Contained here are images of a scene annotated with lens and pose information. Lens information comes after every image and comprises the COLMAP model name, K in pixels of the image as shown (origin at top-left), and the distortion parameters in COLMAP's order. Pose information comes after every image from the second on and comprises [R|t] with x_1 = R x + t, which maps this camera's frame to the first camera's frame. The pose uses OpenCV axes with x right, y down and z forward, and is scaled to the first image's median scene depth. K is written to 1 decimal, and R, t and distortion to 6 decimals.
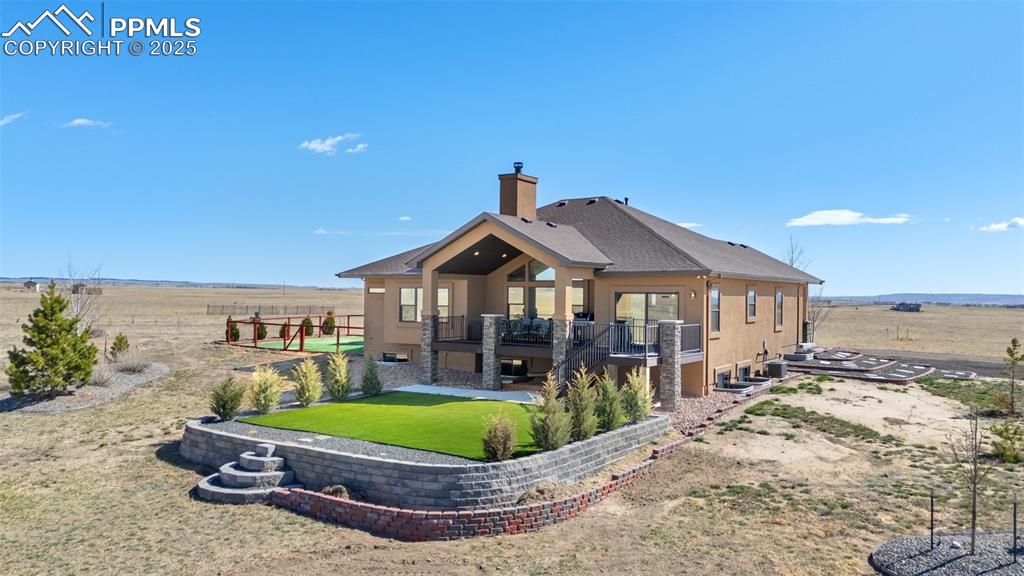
lens RADIAL K [[760.7, 0, 514.7], [0, 760.7, 377.0], [0, 0, 1]] dist [0.033417, 0.007454]
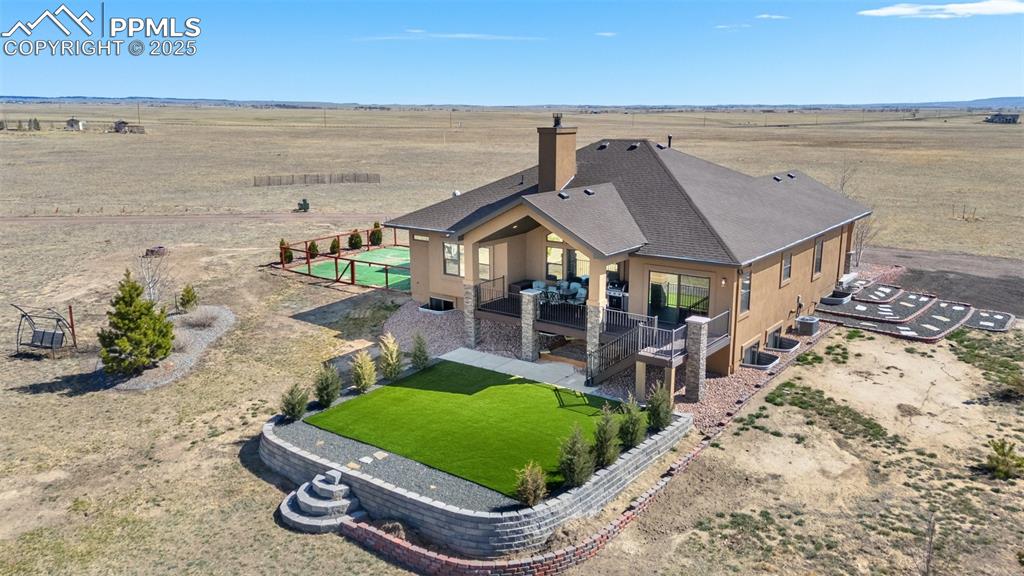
lens RADIAL K [[760.7, 0, 514.7], [0, 760.7, 395.2], [0, 0, 1]] dist [0.033417, 0.007454]
pose [[0.997758, 0.003658, -0.066822, 0.025850], [0.013068, 0.968633, 0.248151, -0.271429], [0.065633, -0.248468, 0.966414, -0.071360]]
